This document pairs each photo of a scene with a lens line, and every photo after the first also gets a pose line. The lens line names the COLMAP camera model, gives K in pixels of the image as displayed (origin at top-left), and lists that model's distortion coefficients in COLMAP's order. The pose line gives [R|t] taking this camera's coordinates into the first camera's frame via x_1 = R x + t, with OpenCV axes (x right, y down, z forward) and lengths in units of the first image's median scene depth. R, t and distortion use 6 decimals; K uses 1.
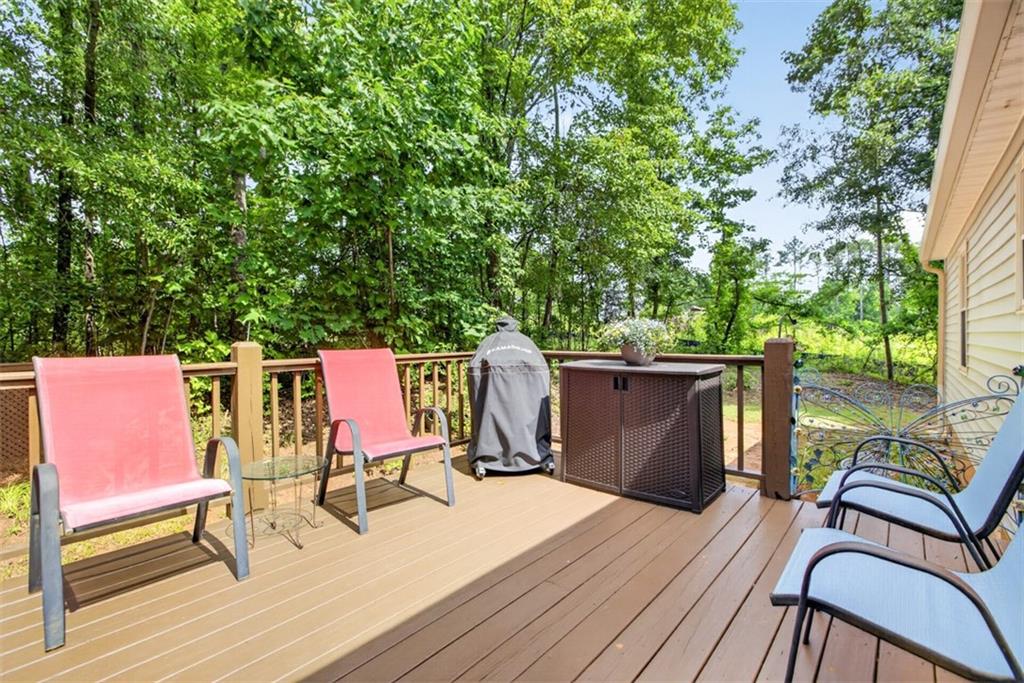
lens RADIAL K [[455.4, 0, 512.0], [0, 455.4, 341.5], [0, 0, 1]] dist [-0.000633, 0.000049]
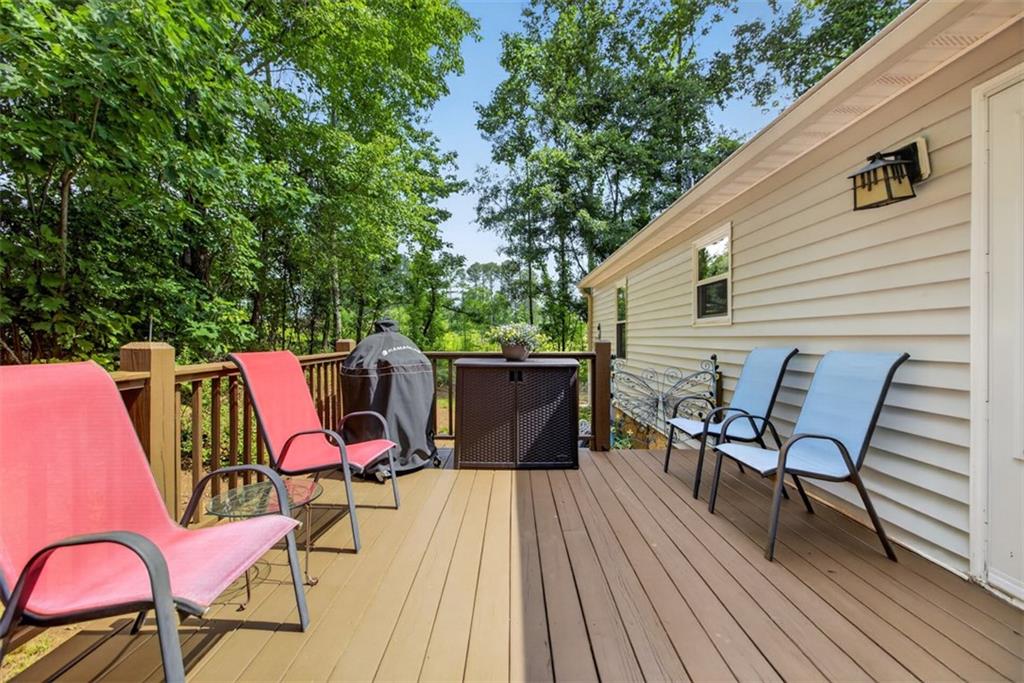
lens RADIAL K [[455.4, 0, 512.0], [0, 455.4, 341.5], [0, 0, 1]] dist [-0.000633, 0.000049]
pose [[0.767245, -0.000460, 0.641354, -0.179505], [0.003958, 0.999984, -0.004018, 0.001528], [-0.641342, 0.005621, 0.767235, 0.026220]]
